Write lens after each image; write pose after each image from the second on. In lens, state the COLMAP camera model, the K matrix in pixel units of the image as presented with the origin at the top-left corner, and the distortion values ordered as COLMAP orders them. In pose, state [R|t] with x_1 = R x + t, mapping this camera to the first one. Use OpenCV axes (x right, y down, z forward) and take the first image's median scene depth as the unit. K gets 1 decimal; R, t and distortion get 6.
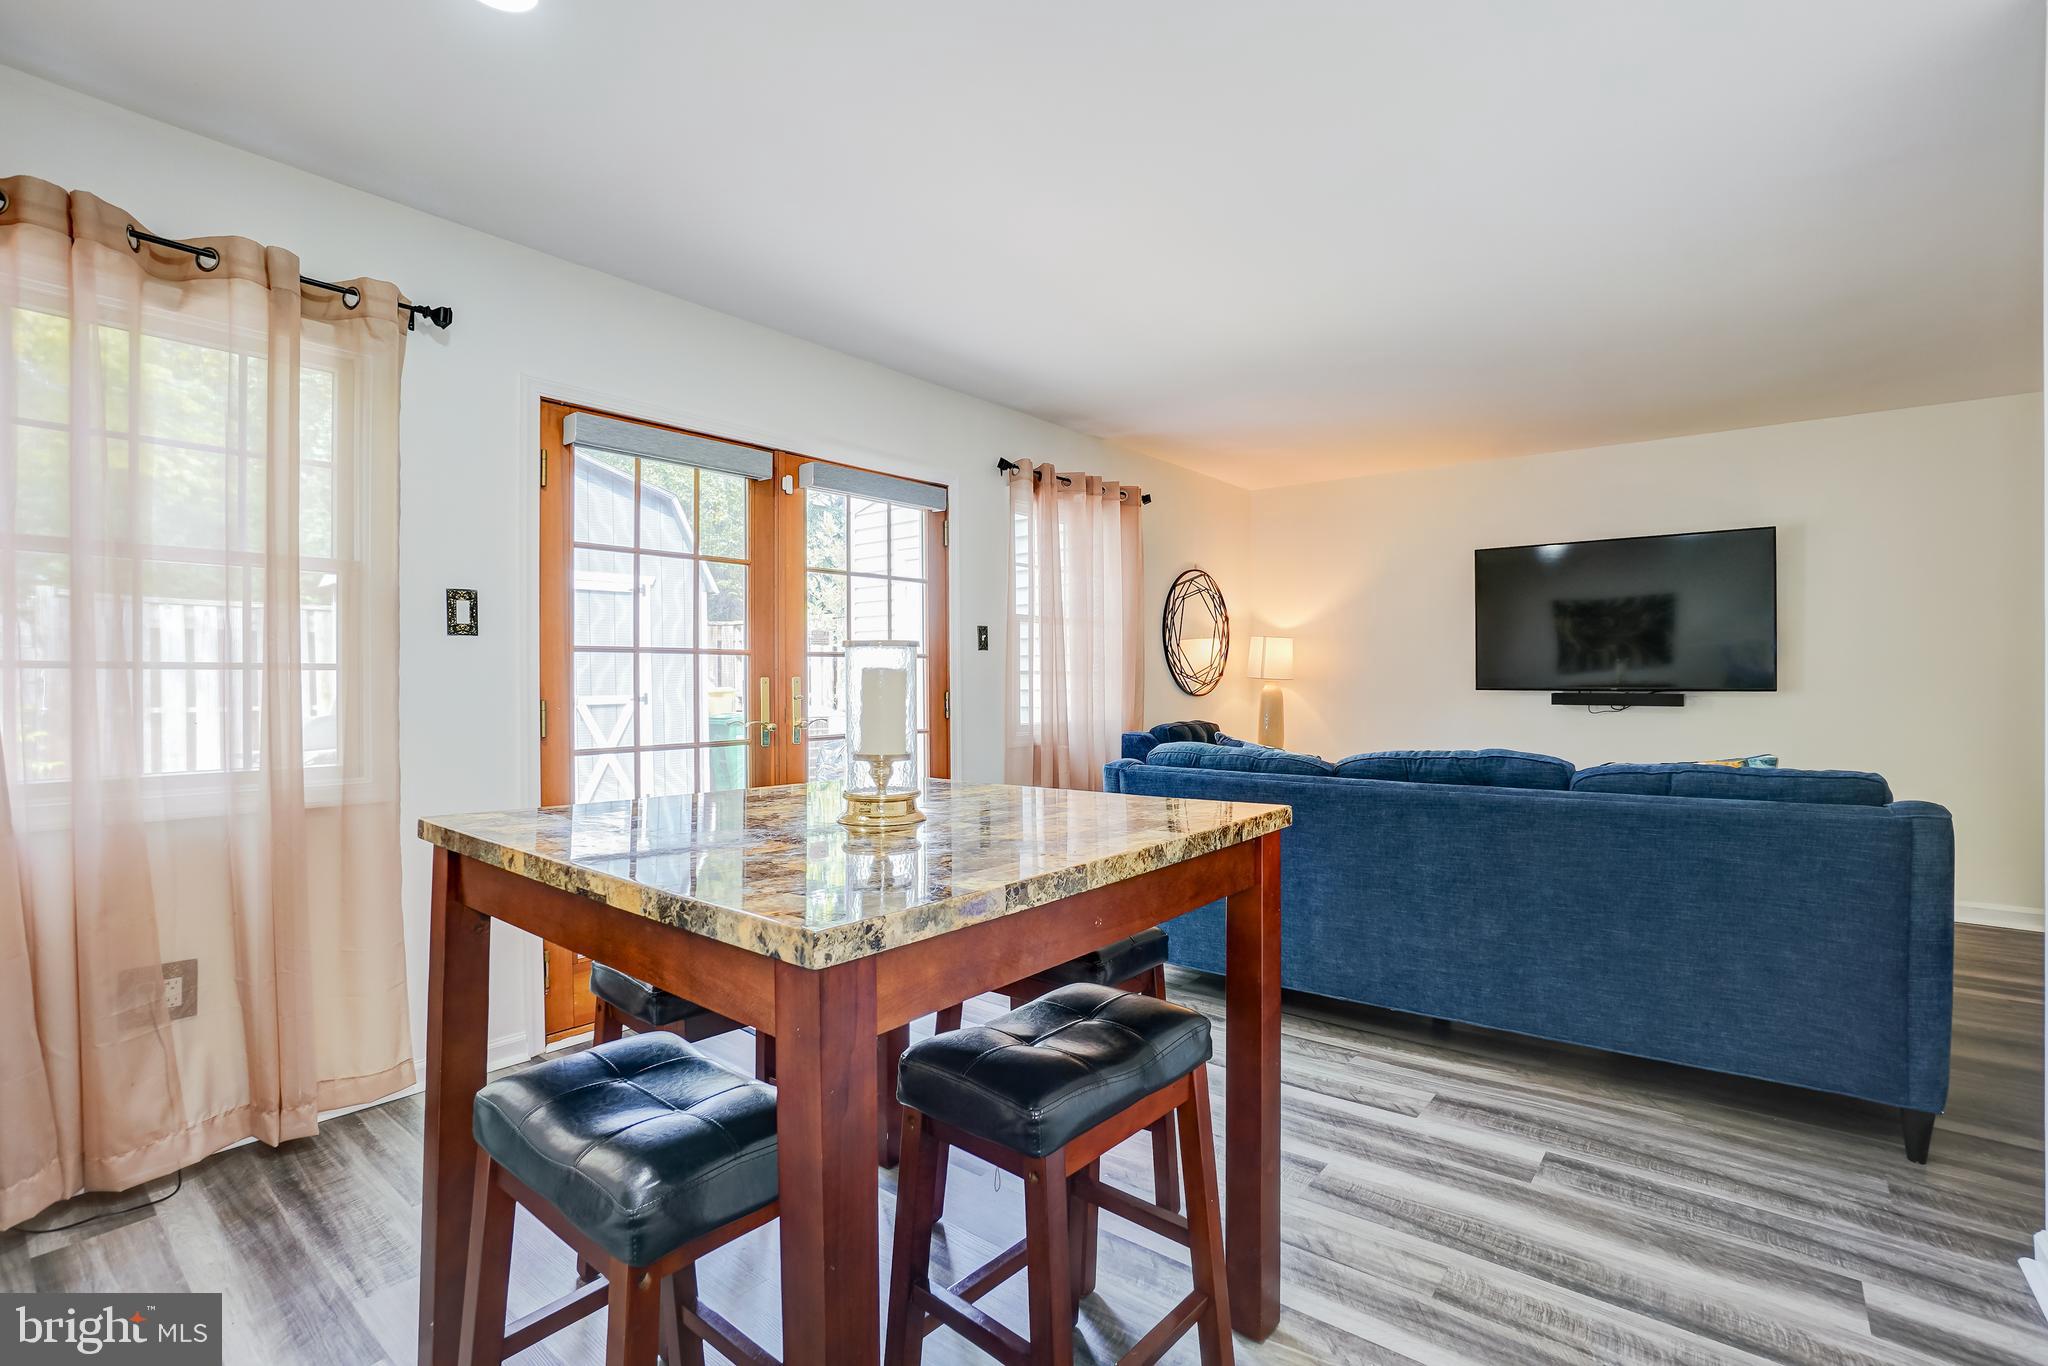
lens RADIAL K [[910.7, 0, 1029.8], [0, 910.7, 684.8], [0, 0, 1]] dist [-0.012734, -0.000023]
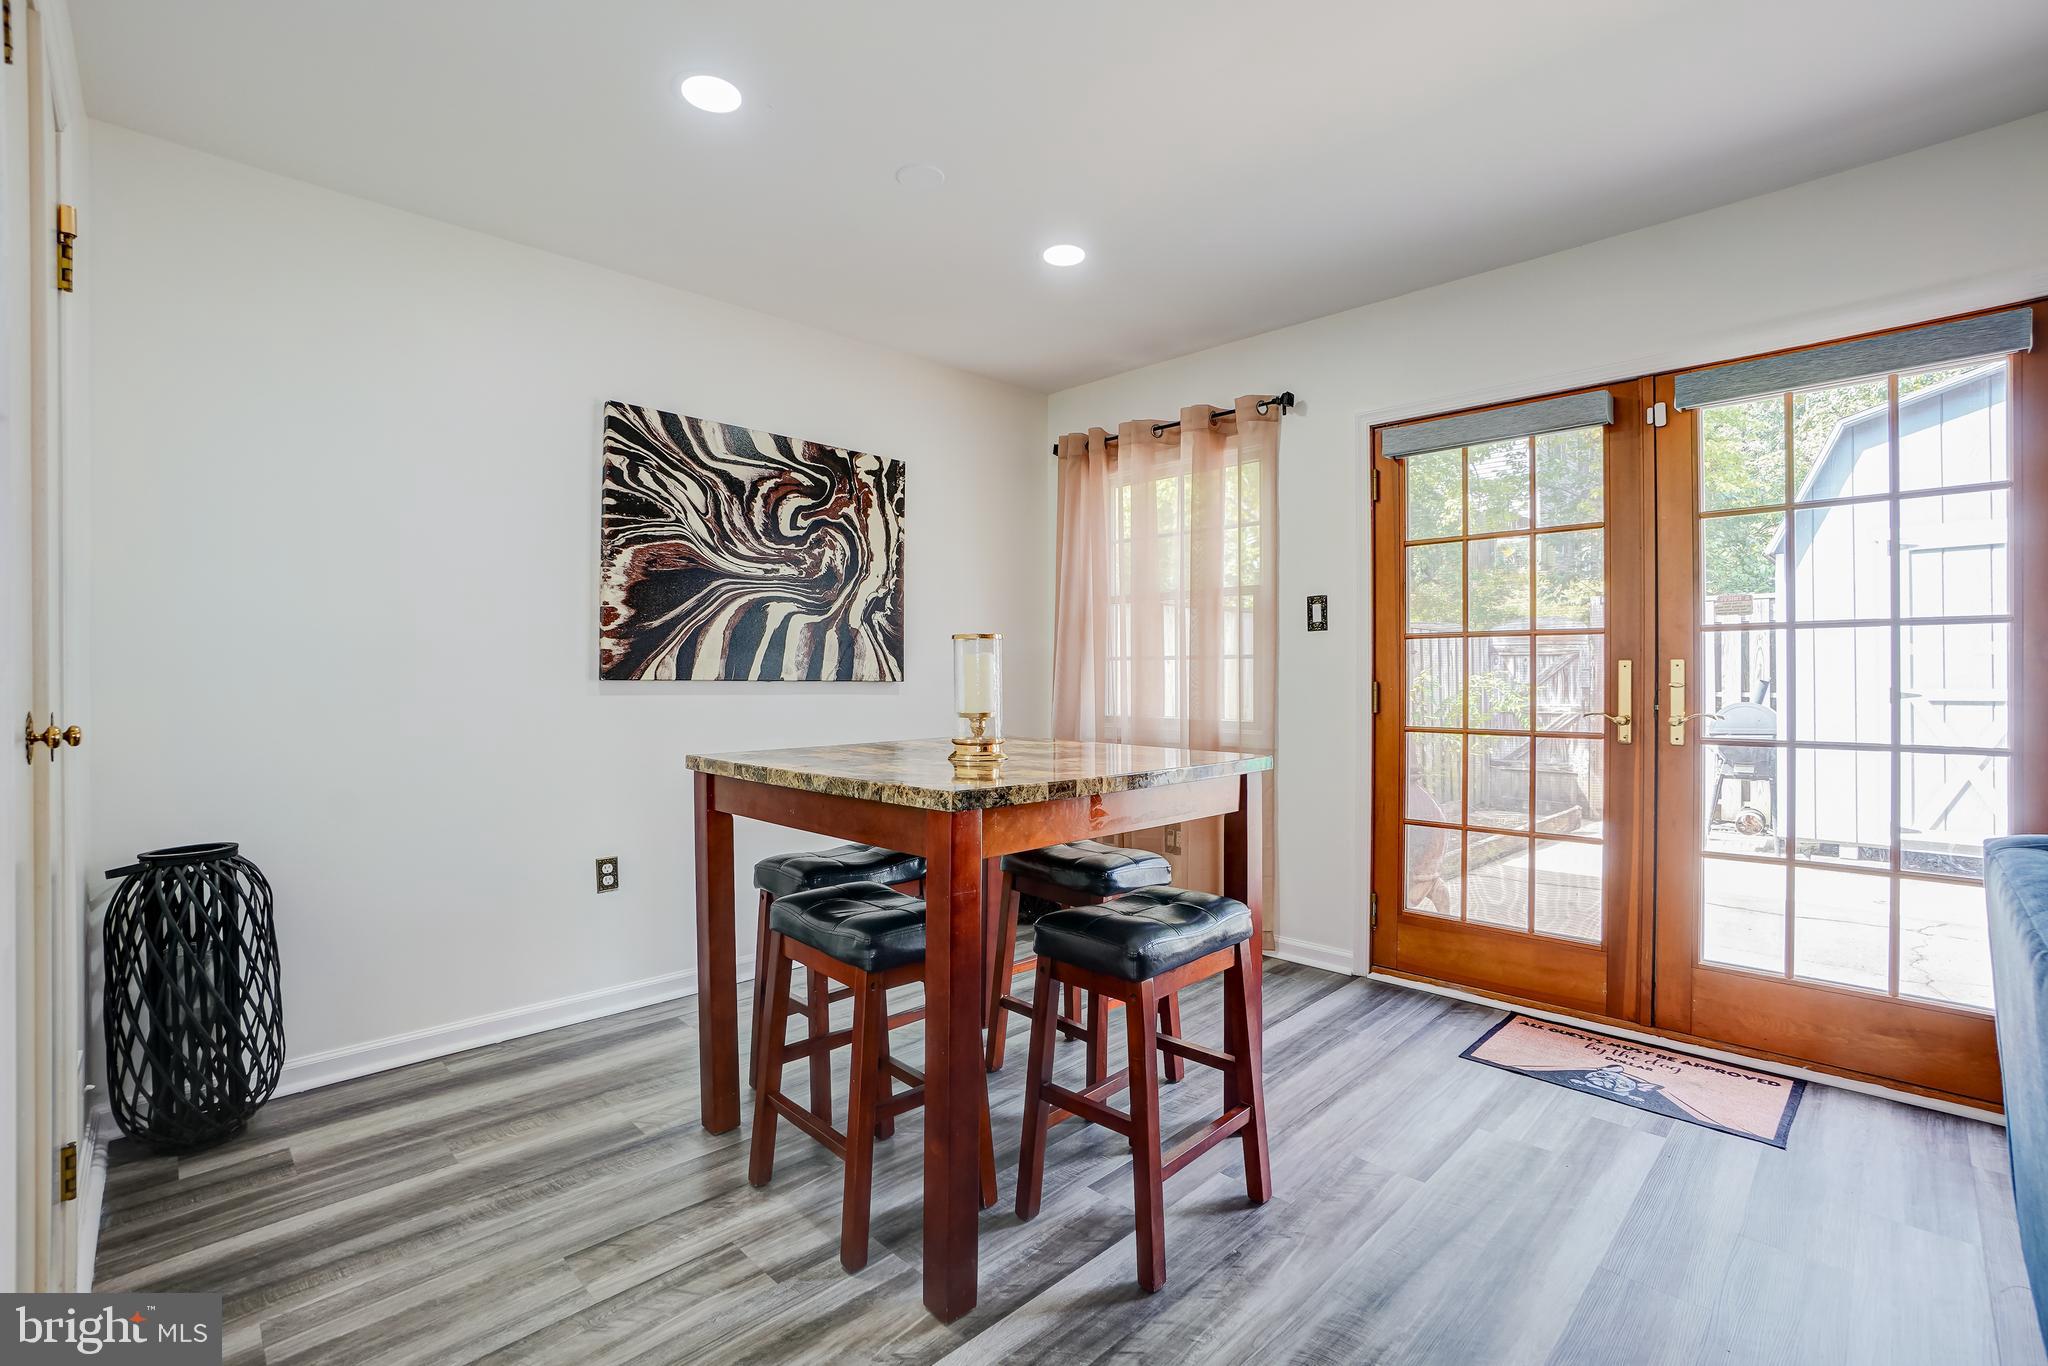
lens RADIAL K [[939.2, 0, 1016.4], [0, 939.2, 654.7], [0, 0, 1]] dist [-0.032002, 0.000129]
pose [[-0.104834, -0.014210, -0.994388, 0.769511], [-0.007595, 0.999880, -0.013487, 0.001456], [0.994461, 0.006138, -0.104929, 0.715077]]
